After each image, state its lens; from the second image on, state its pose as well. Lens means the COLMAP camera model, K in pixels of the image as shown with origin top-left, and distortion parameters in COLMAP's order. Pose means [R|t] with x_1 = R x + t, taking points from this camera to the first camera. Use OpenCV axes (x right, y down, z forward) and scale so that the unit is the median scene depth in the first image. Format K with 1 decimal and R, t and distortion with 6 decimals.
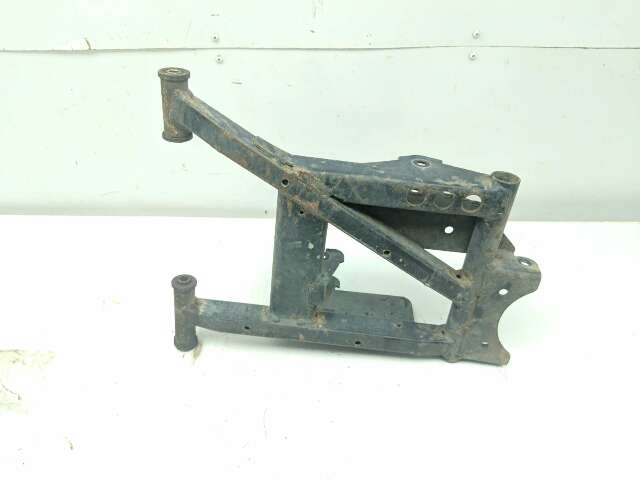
lens RADIAL K [[530.7, 0, 304.6], [0, 530.7, 238.7], [0, 0, 1]] dist [0.006307, -0.067672]
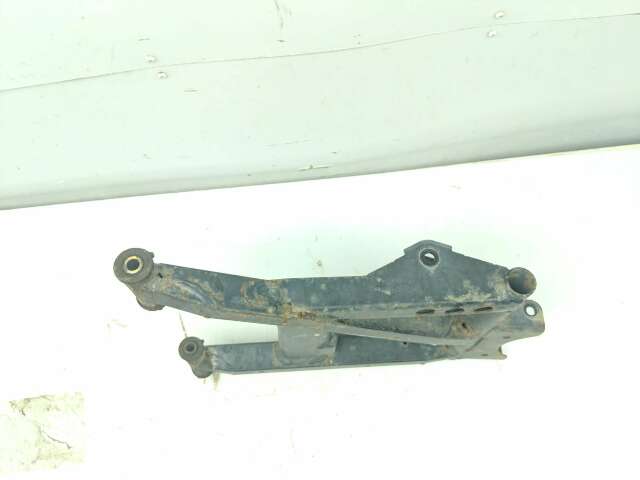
lens RADIAL K [[540.4, 0, 320.0], [0, 540.4, 240.0], [0, 0, 1]] dist [0.007443, -0.061015]
pose [[0.991208, -0.131168, 0.017378, 0.020838], [0.100501, 0.831785, 0.545924, -0.607349], [-0.086062, -0.539378, 0.837654, 0.234642]]
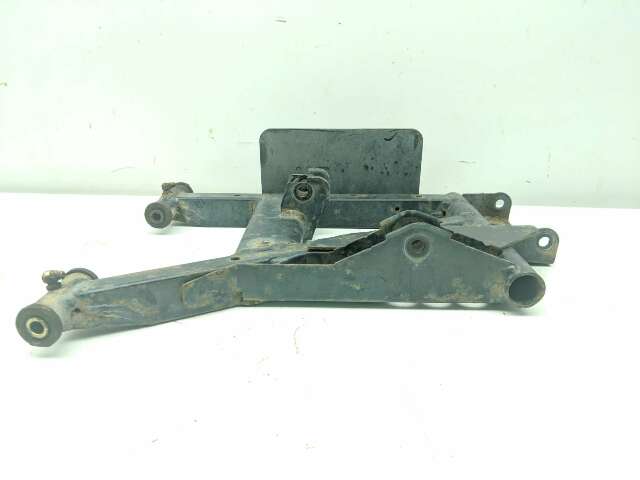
lens RADIAL K [[530.7, 0, 304.6], [0, 530.7, 238.7], [0, 0, 1]] dist [0.006307, -0.067672]
pose [[0.988296, -0.023597, -0.150713, 0.157514], [0.152326, 0.205966, 0.966631, -0.745986], [0.008232, -0.978275, 0.207150, 0.765224]]
